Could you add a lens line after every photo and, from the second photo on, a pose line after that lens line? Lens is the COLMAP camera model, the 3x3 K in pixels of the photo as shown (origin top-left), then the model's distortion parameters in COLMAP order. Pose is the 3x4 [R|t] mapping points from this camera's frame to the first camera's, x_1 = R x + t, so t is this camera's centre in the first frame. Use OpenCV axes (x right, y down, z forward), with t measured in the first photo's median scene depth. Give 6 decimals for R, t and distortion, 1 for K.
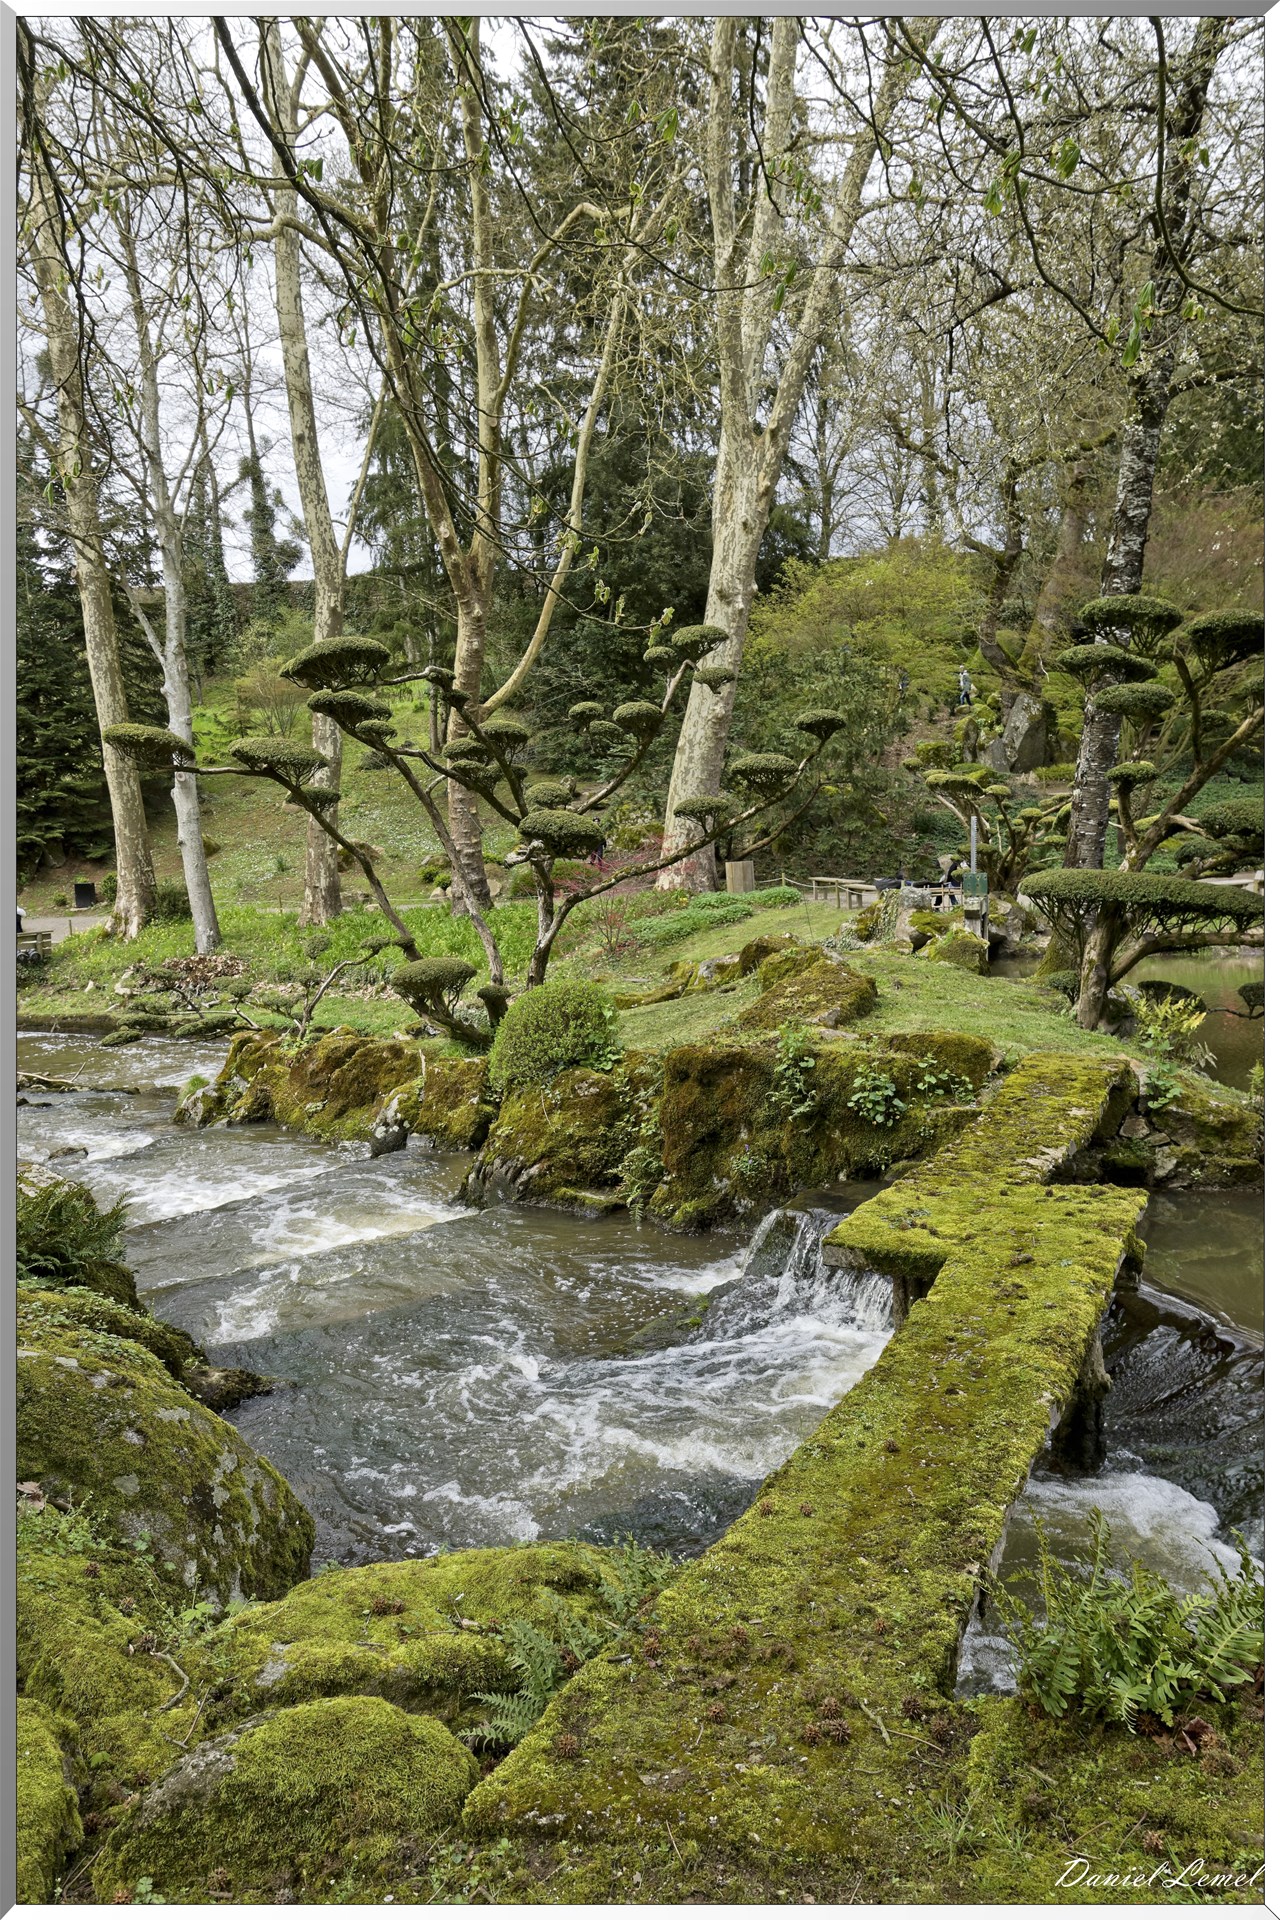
lens RADIAL K [[1430.3, 0, 644.1], [0, 1430.3, 958.4], [0, 0, 1]] dist [0.034358, -0.001773]
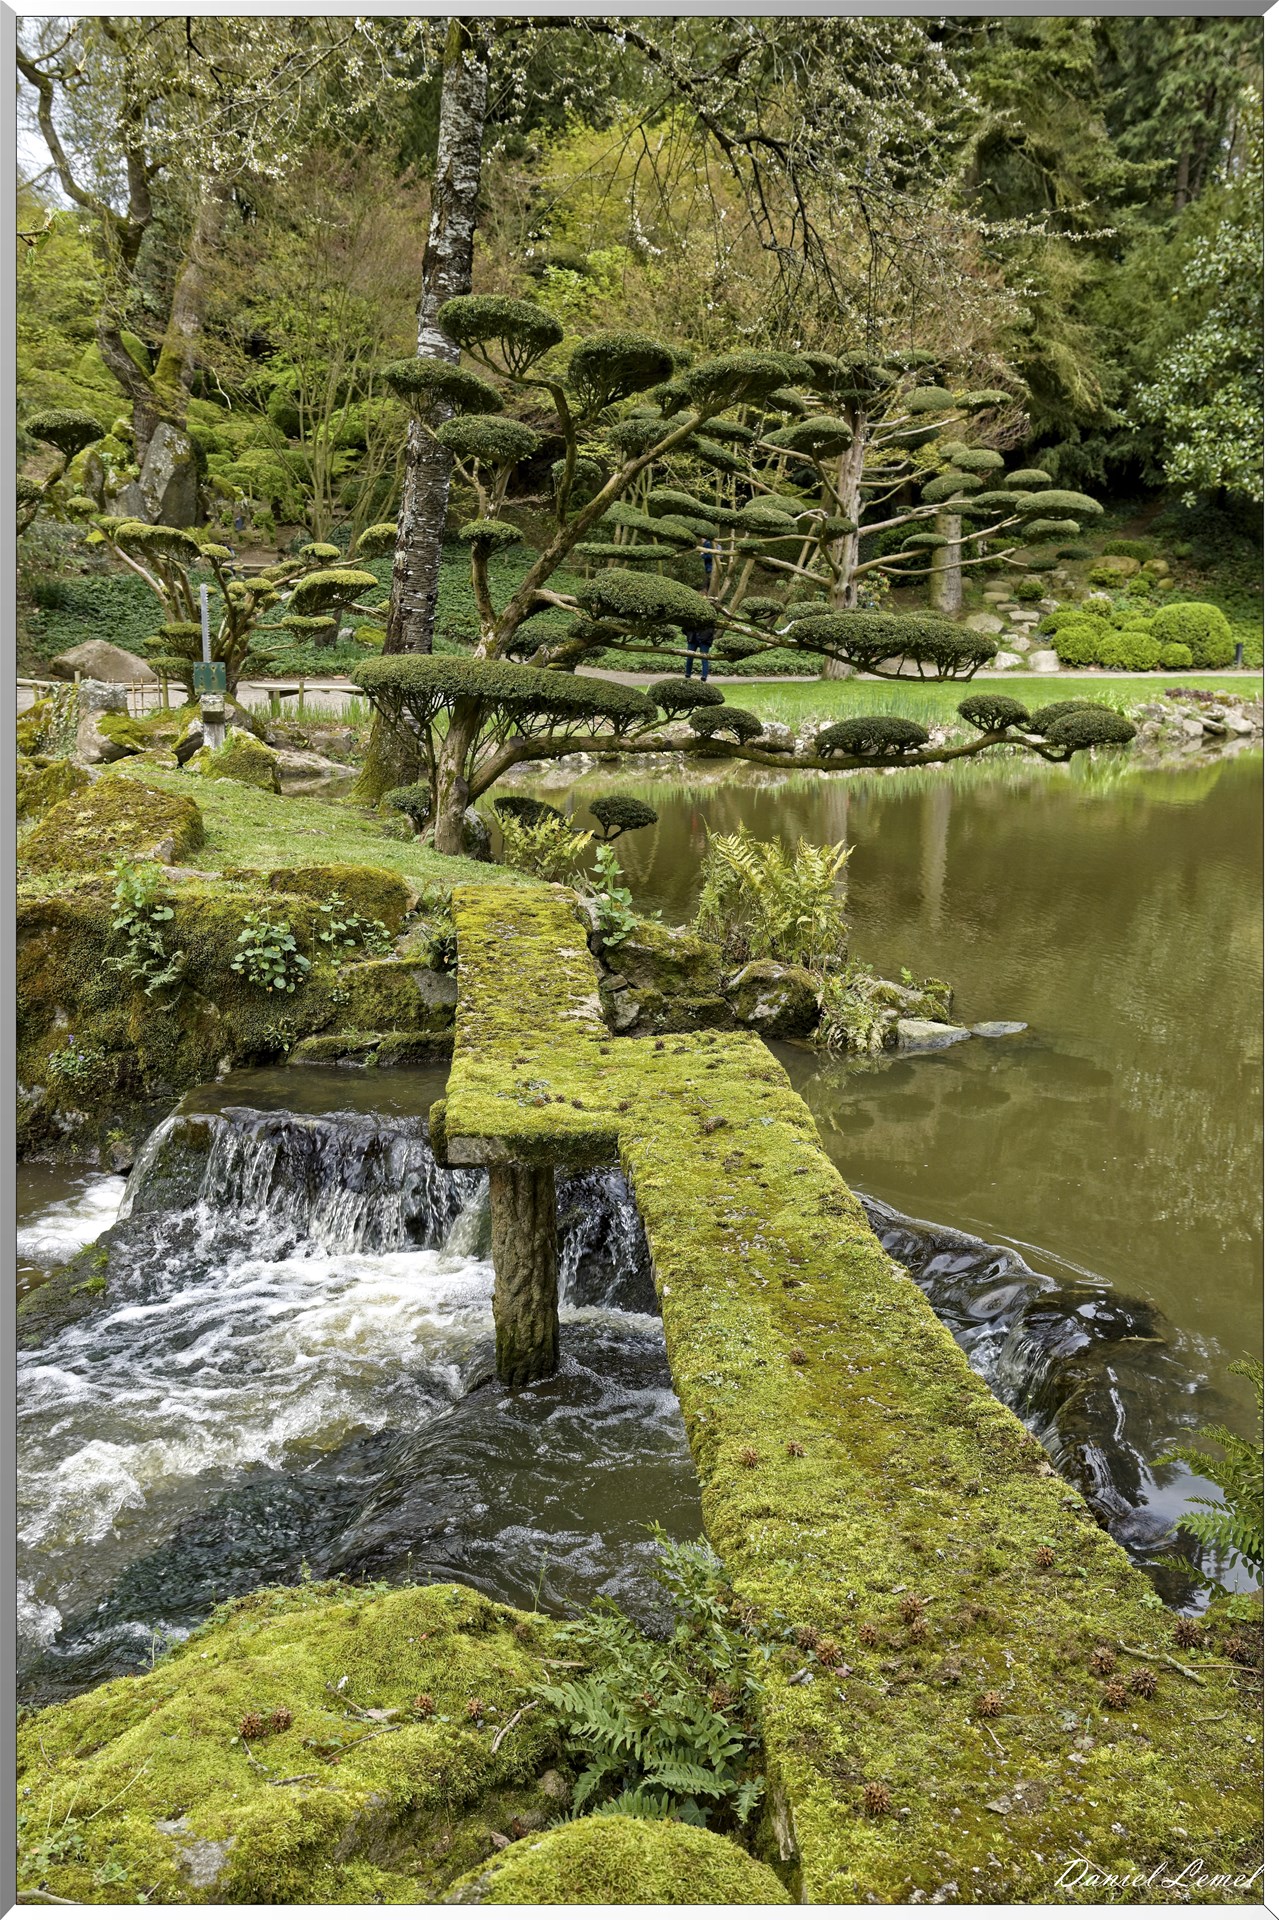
lens RADIAL K [[1850.1, 0, 640.5], [0, 1850.1, 976.8], [0, 0, 1]] dist [0.083045, 0.000000]
pose [[0.852514, -0.067254, 0.518360, -0.155634], [0.014992, 0.994426, 0.104364, 0.009881], [-0.522489, -0.081200, 0.848770, 0.075708]]
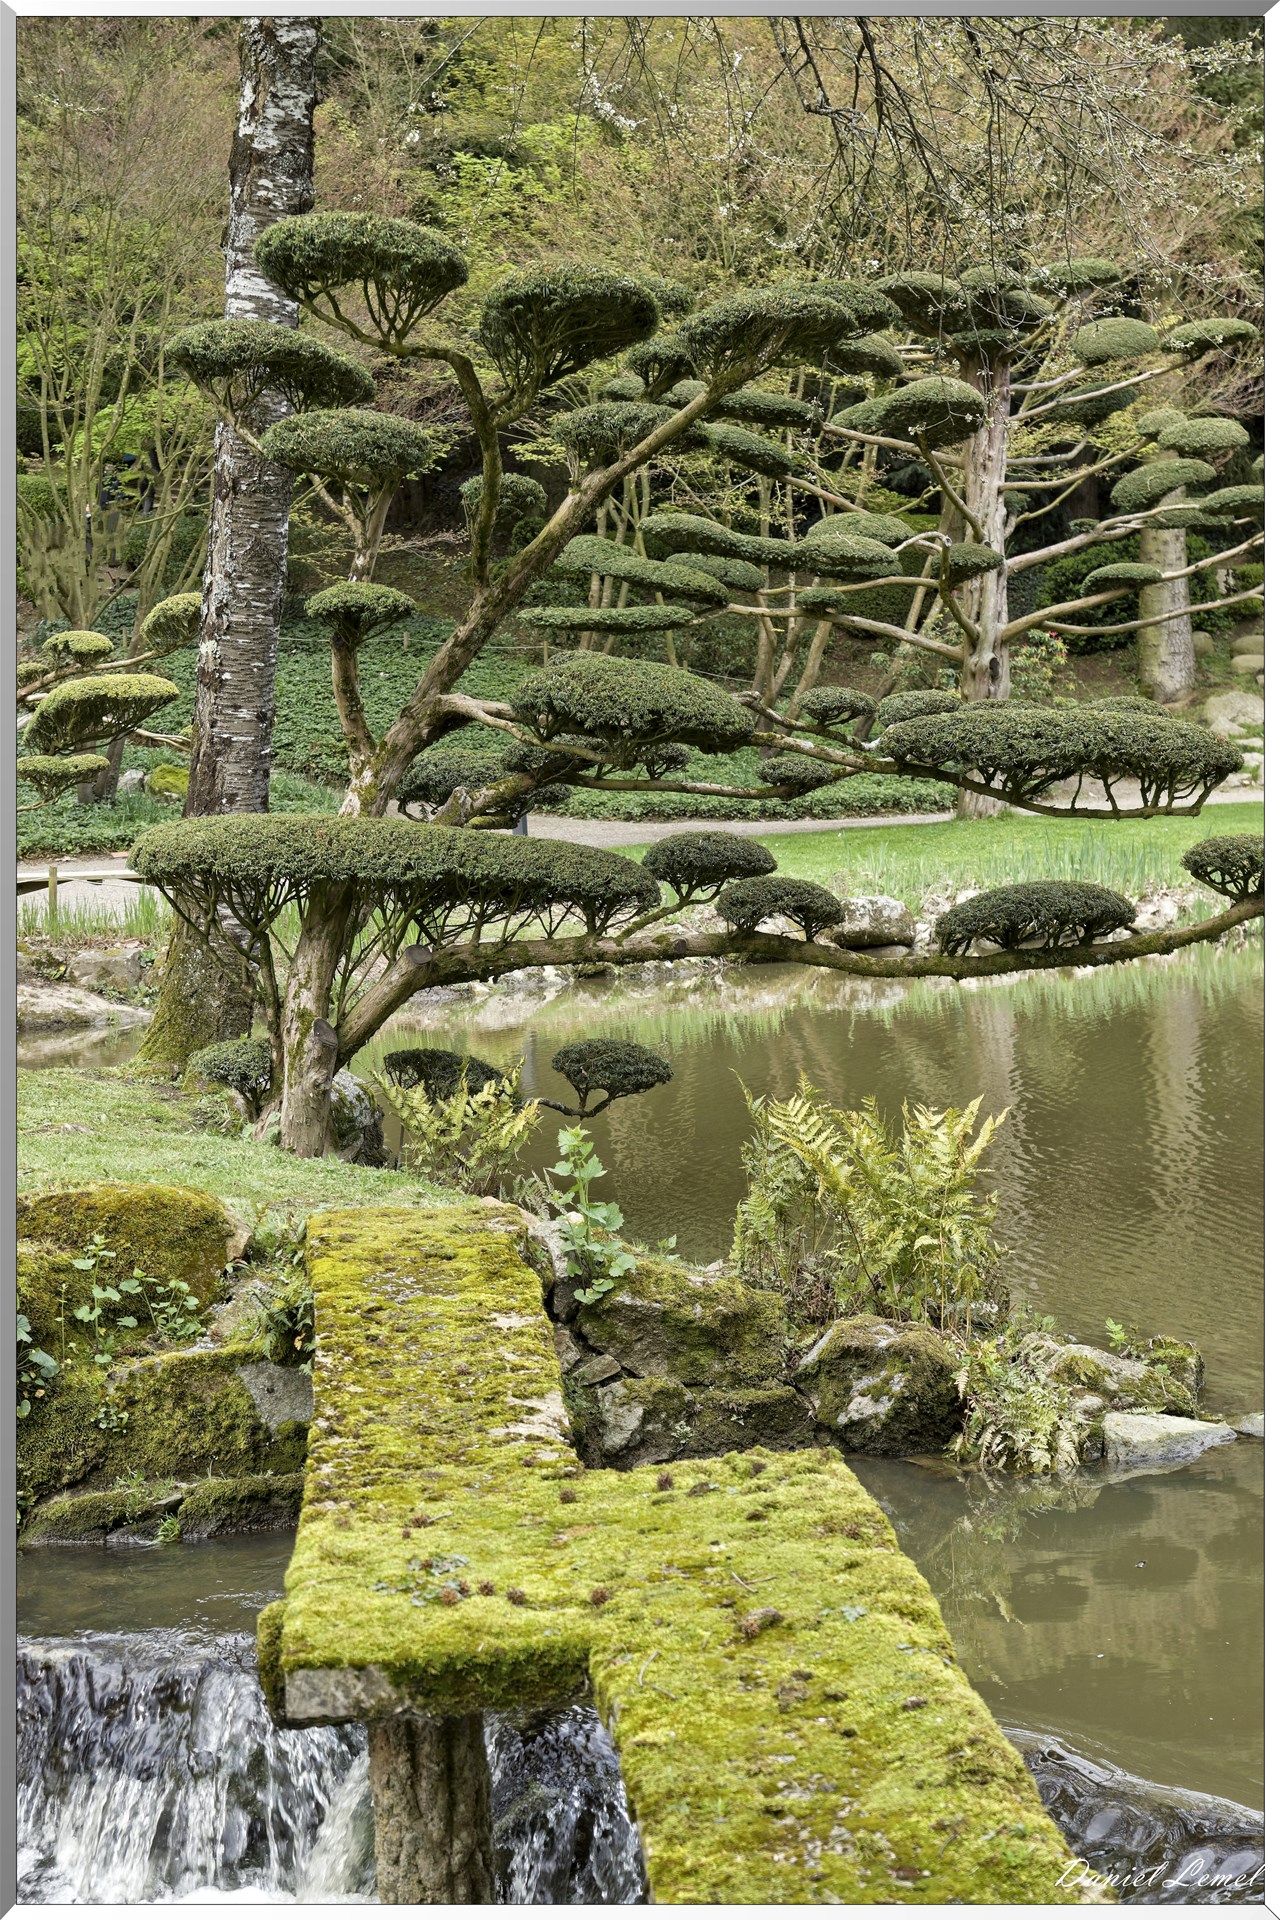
lens RADIAL K [[3249.8, 0, 647.9], [0, 3249.8, 963.3], [0, 0, 1]] dist [0.208224, 0.000000]
pose [[0.853604, -0.046305, 0.518860, -0.149497], [0.062291, 0.997968, -0.013416, 0.007672], [-0.517185, 0.043772, 0.854754, 0.065488]]
